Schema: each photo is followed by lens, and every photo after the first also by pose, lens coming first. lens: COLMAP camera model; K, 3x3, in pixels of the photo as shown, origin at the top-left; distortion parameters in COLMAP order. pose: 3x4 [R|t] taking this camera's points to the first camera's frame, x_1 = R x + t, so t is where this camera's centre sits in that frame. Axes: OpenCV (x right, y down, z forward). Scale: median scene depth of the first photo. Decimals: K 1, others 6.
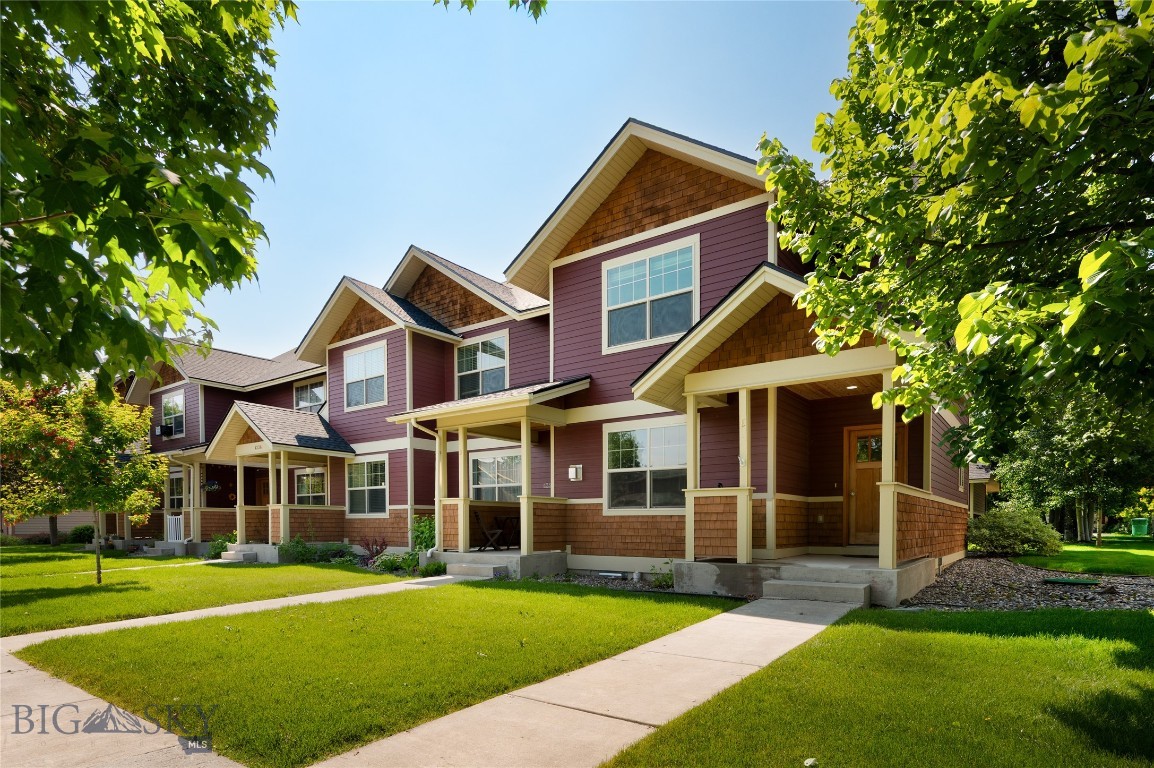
lens RADIAL K [[582.7, 0, 577.0], [0, 582.7, 384.0], [0, 0, 1]] dist [-0.001767, 0.000322]
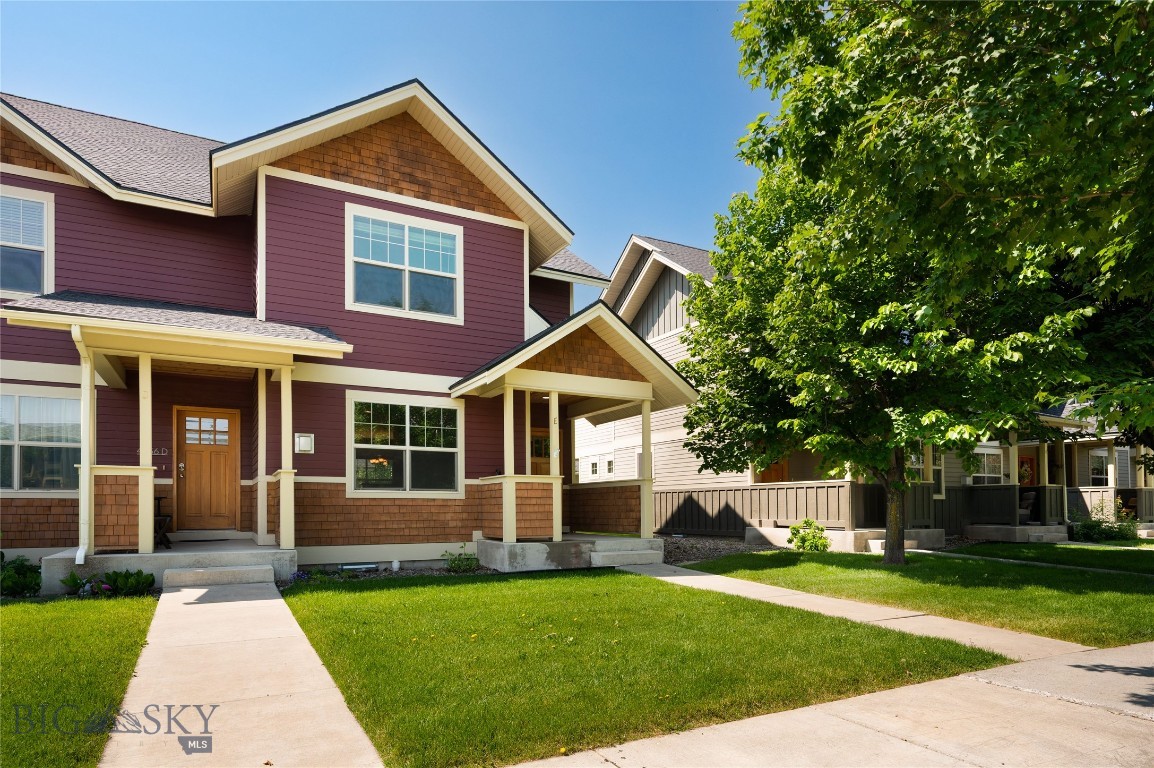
lens RADIAL K [[583.9, 0, 483.6], [0, 583.9, 358.7], [0, 0, 1]] dist [0.001153, 0.000205]
pose [[0.503395, 0.212890, 0.837419, -0.603908], [-0.198534, 0.971740, -0.127692, 0.097333], [-0.840938, -0.101977, 0.531435, 0.398701]]
